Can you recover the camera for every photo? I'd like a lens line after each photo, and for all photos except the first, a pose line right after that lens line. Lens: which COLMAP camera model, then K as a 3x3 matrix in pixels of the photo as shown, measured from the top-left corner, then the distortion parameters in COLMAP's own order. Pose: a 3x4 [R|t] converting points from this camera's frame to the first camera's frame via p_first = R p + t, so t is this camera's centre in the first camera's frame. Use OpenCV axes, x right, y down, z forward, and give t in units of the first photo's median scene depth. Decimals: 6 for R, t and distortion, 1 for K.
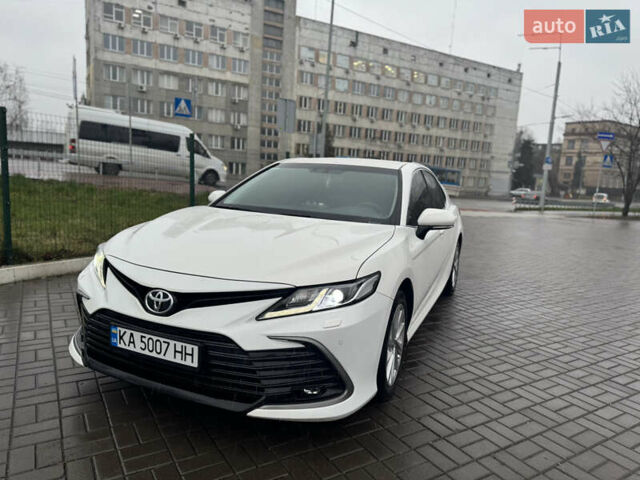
lens RADIAL K [[450.0, 0, 321.6], [0, 450.0, 245.5], [0, 0, 1]] dist [0.042302, -0.052401]
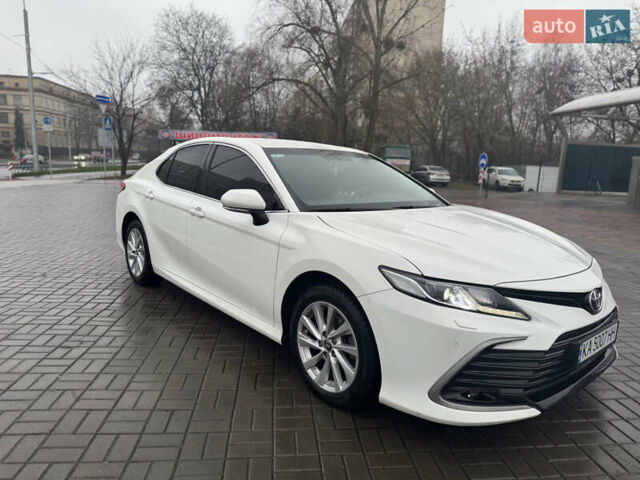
lens RADIAL K [[450.0, 0, 324.2], [0, 450.0, 241.7], [0, 0, 1]] dist [0.042302, -0.052401]
pose [[0.437093, -0.197685, 0.877423, -0.049793], [0.125926, 0.979388, 0.157927, -0.008423], [-0.890558, 0.041461, 0.452977, 0.034675]]
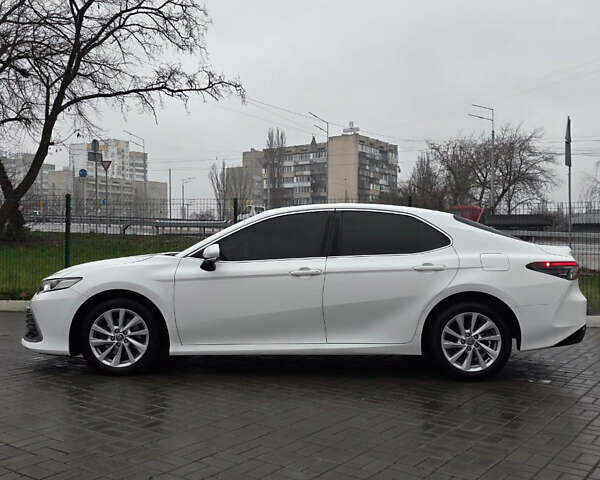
lens RADIAL K [[627.0, 0, 284.6], [0, 627.0, 253.8], [0, 0, 1]] dist [0.107517, 0.000000]
pose [[0.372482, -0.039121, -0.927215, 0.088410], [-0.127370, 0.987501, -0.092832, 0.003328], [0.919257, 0.152678, 0.362843, 0.029744]]
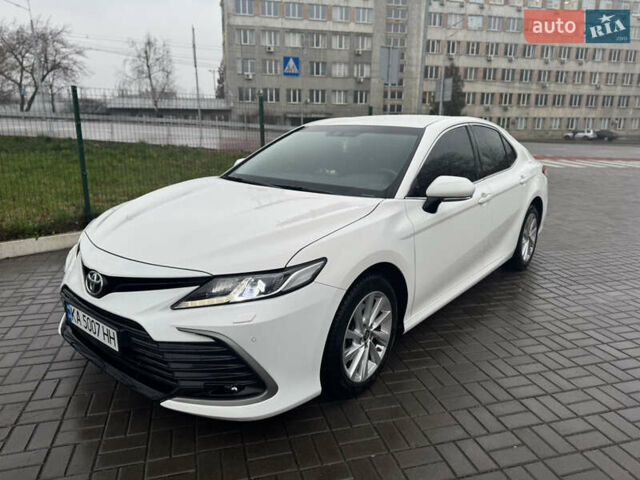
lens RADIAL K [[450.0, 0, 317.5], [0, 450.0, 239.5], [0, 0, 1]] dist [0.042302, -0.052401]
pose [[0.958106, 0.022207, -0.285550, 0.012981], [0.002670, 0.996254, 0.086438, -0.001902], [0.286400, -0.083579, 0.954458, 0.005955]]
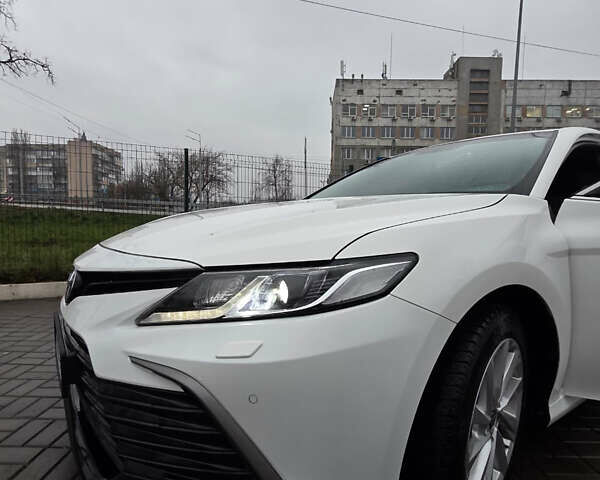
lens RADIAL K [[372.4, 0, 303.3], [0, 372.4, 247.4], [0, 0, 1]] dist [0.004752, -0.005088]
pose [[0.850271, -0.007049, -0.526298, 0.008340], [-0.047661, 0.994771, -0.090323, 0.003238], [0.524183, 0.101883, 0.845489, 0.022152]]
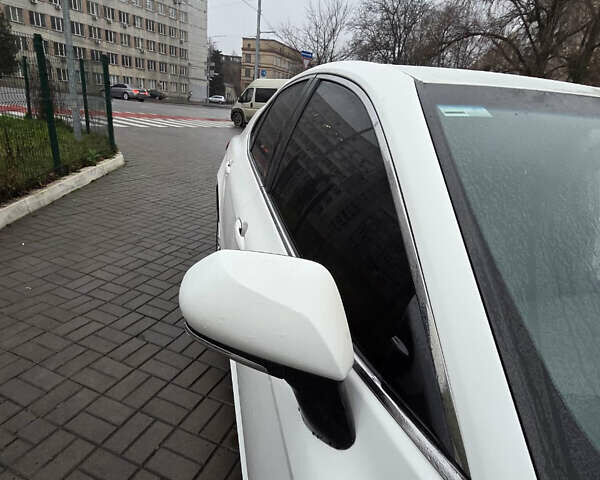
lens RADIAL K [[372.4, 0, 303.4], [0, 372.4, 247.1], [0, 0, 1]] dist [0.004752, -0.005088]
pose [[0.796232, -0.196607, 0.572154, -0.017871], [0.038488, 0.960268, 0.276412, -0.009907], [-0.603766, -0.198067, 0.772163, 0.054685]]
